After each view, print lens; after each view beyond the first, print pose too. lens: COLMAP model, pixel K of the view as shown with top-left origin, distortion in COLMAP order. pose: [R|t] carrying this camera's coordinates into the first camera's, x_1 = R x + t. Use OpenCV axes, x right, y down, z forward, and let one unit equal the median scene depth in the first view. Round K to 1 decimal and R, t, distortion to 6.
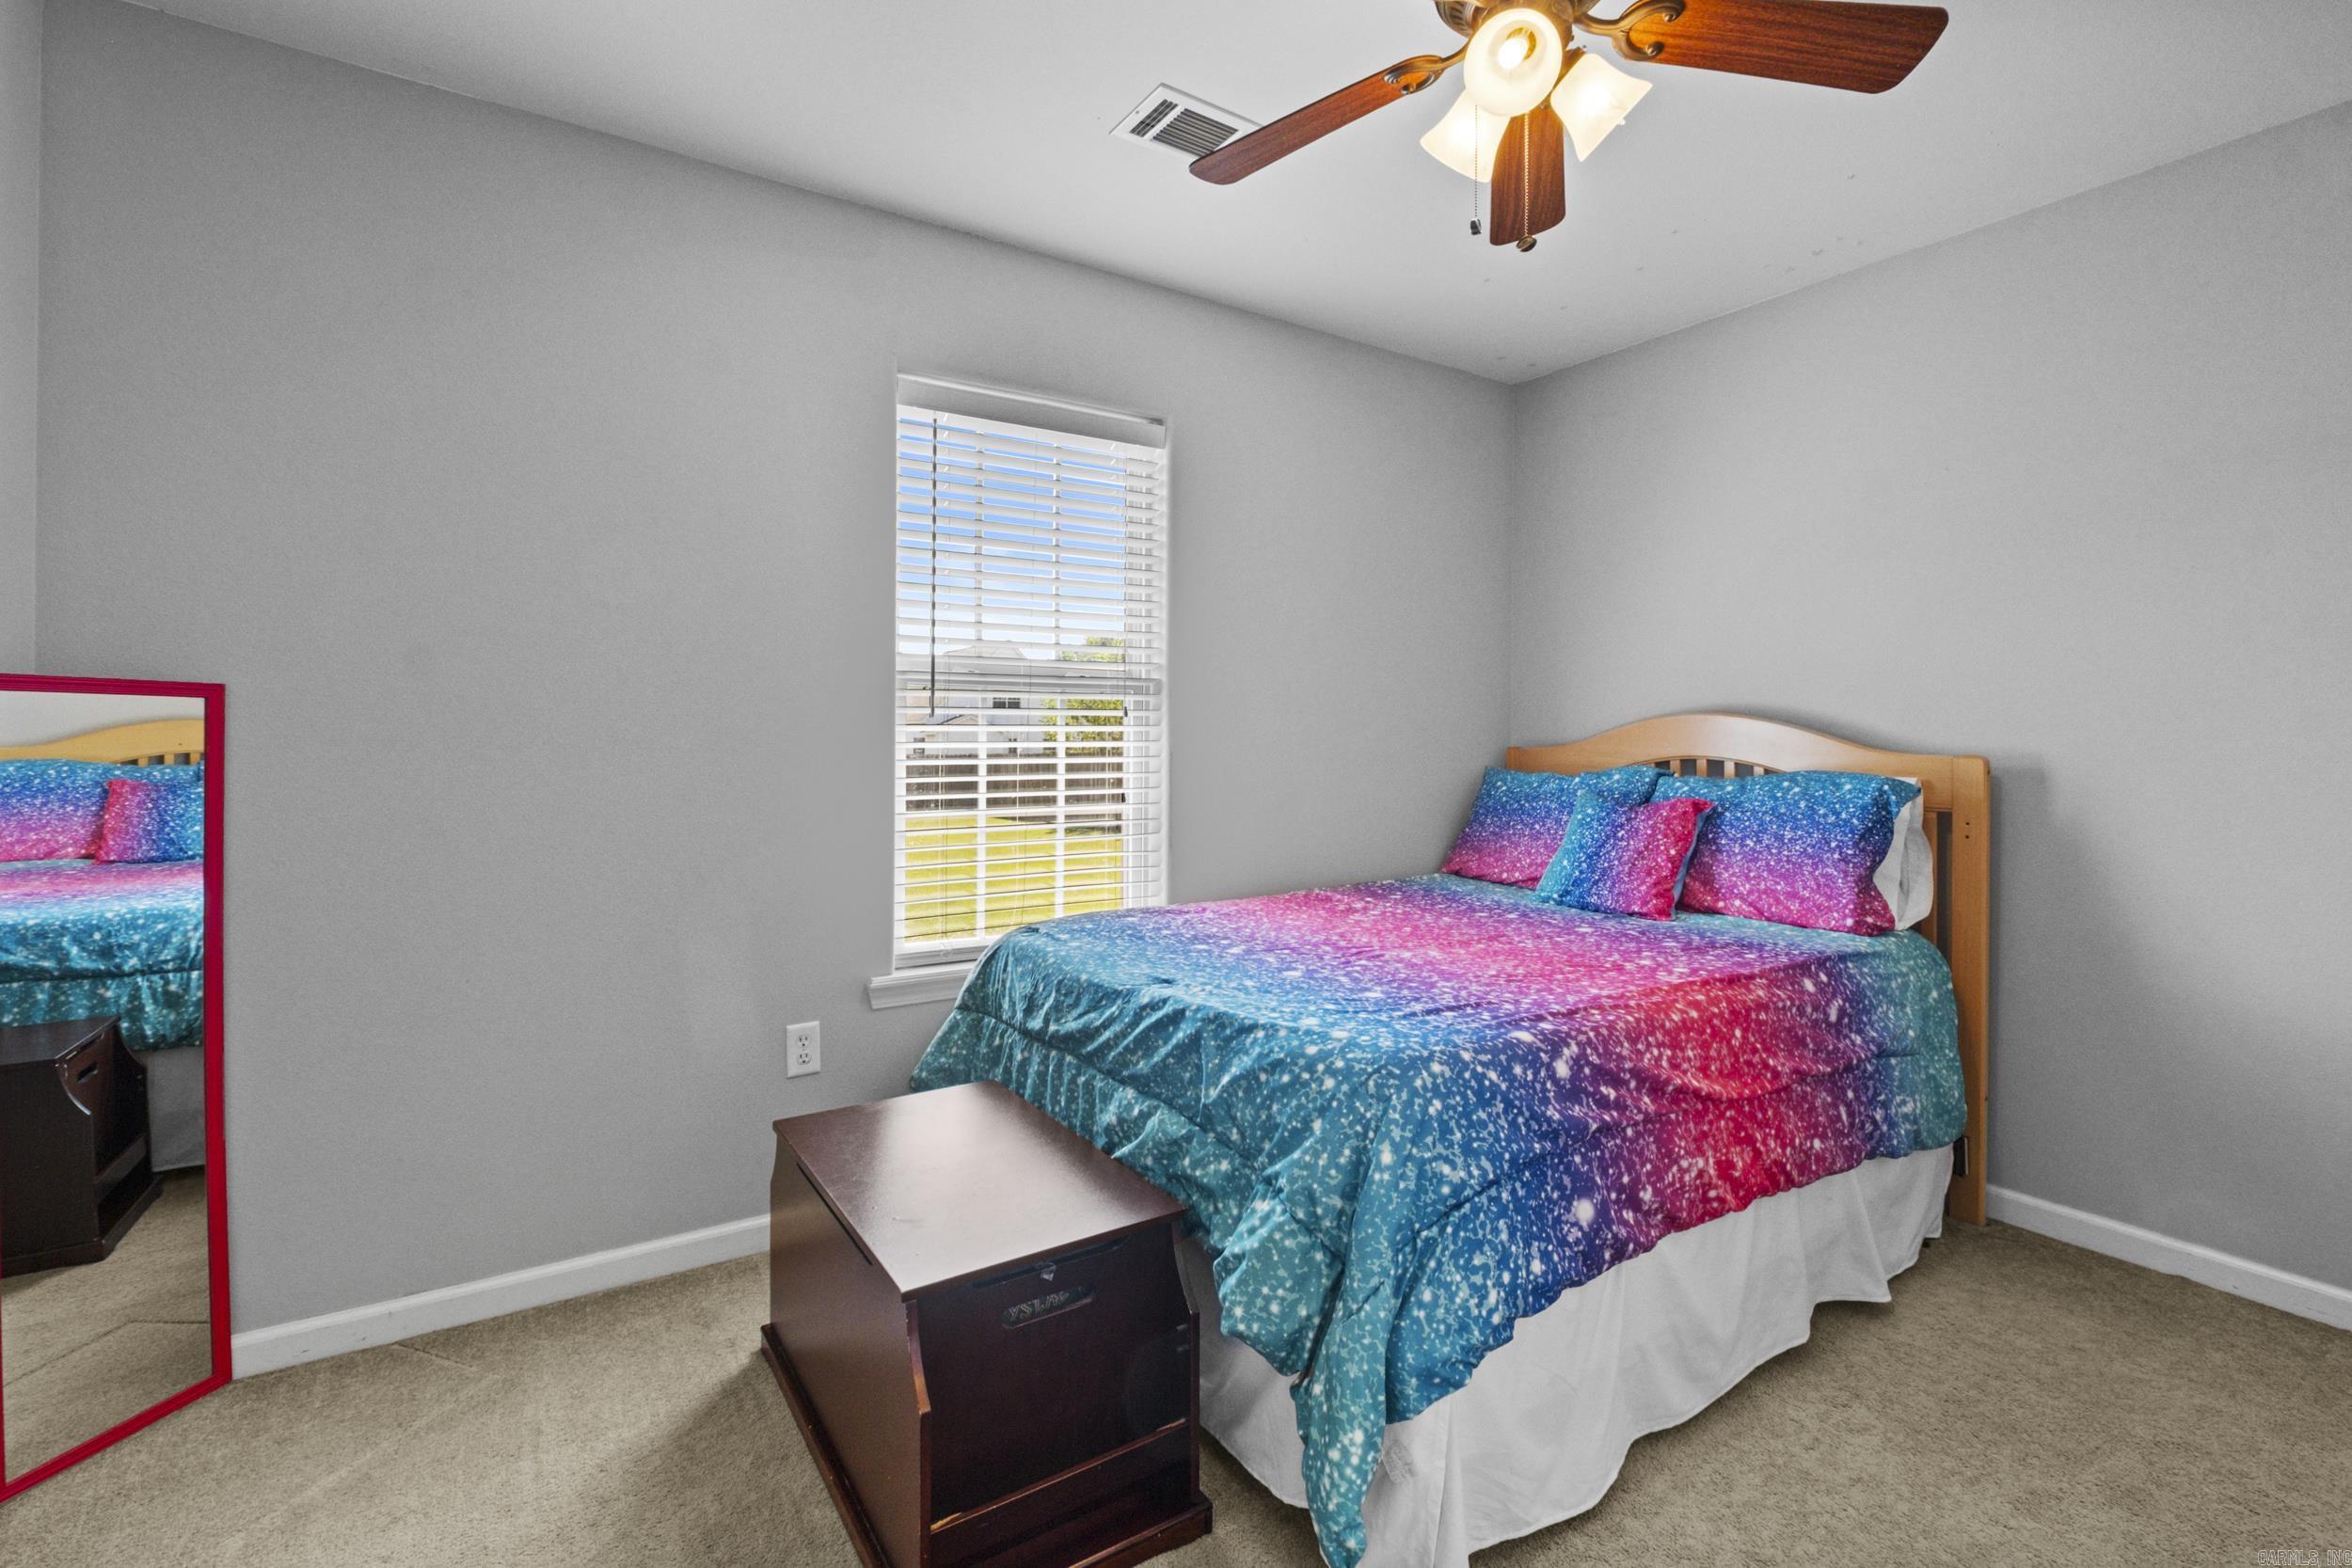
lens RADIAL K [[1020.4, 0, 1156.3], [0, 1020.4, 776.0], [0, 0, 1]] dist [-0.005113, -0.000523]
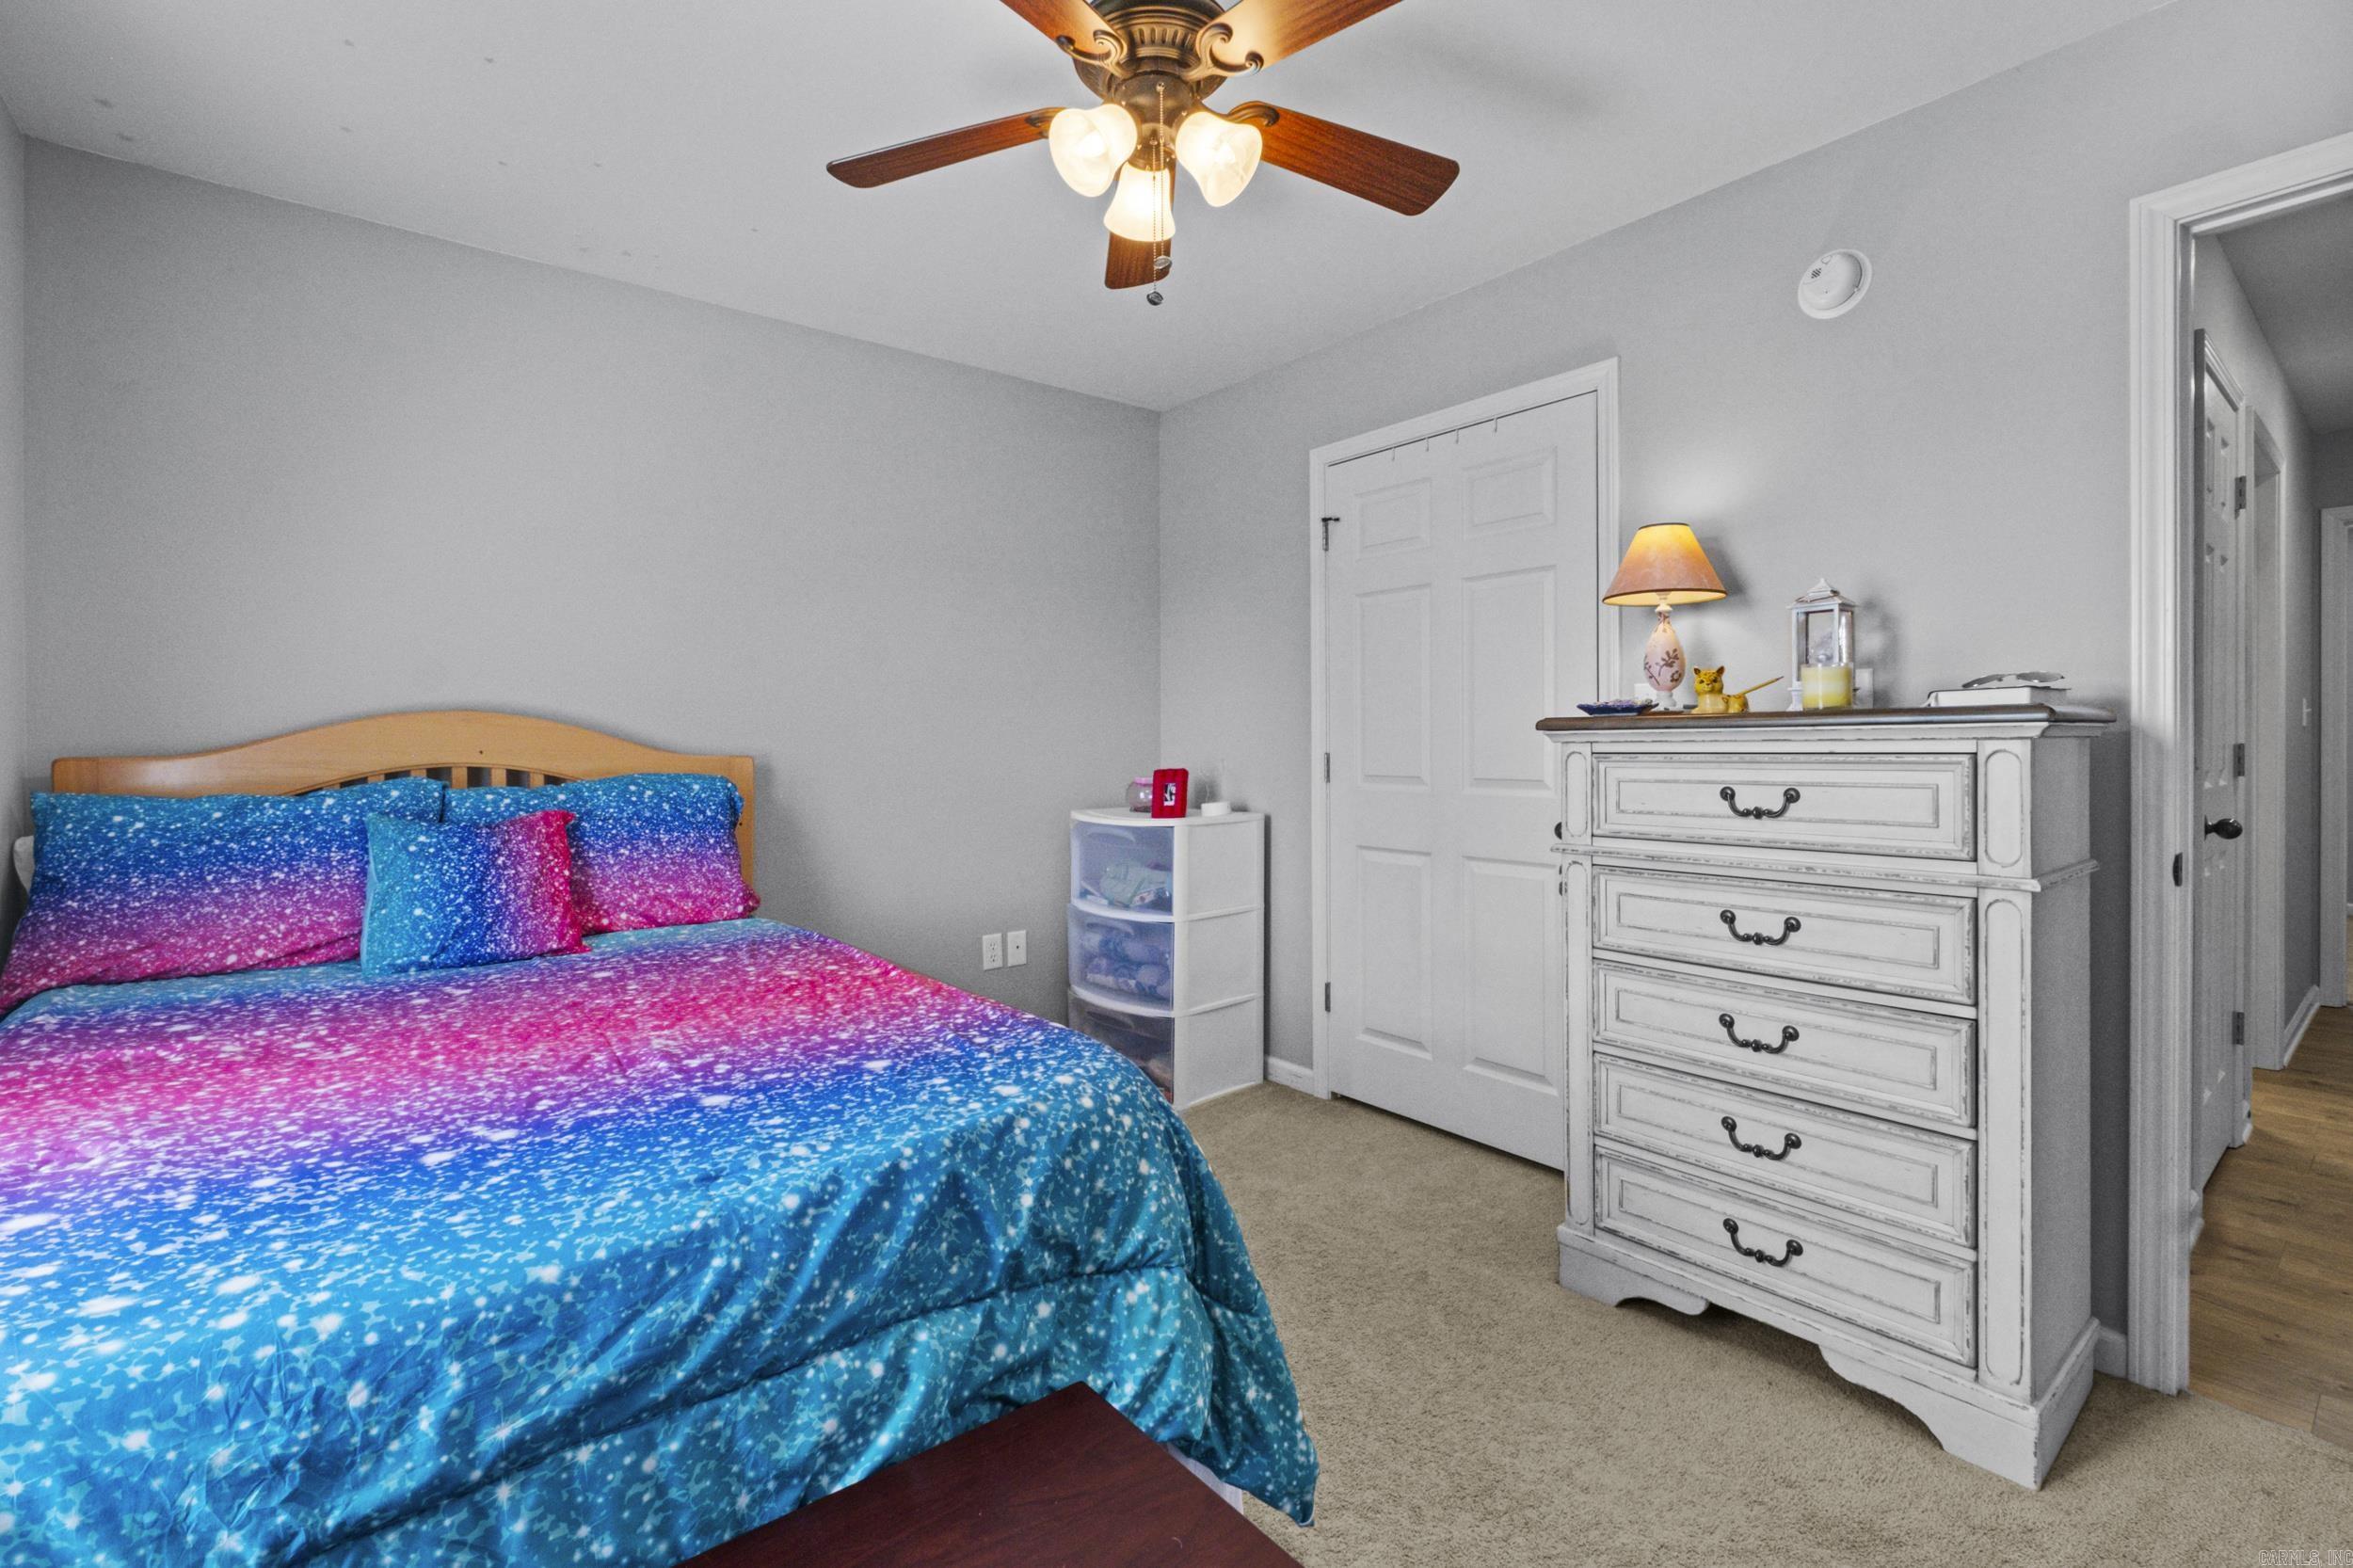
lens RADIAL K [[1020.9, 0, 1156.8], [0, 1020.9, 776.0], [0, 0, 1]] dist [-0.005113, -0.000523]
pose [[-0.077579, -0.036127, 0.996331, -0.542102], [0.040008, 0.998425, 0.039318, -0.029939], [-0.996183, 0.042911, -0.076012, 0.768621]]
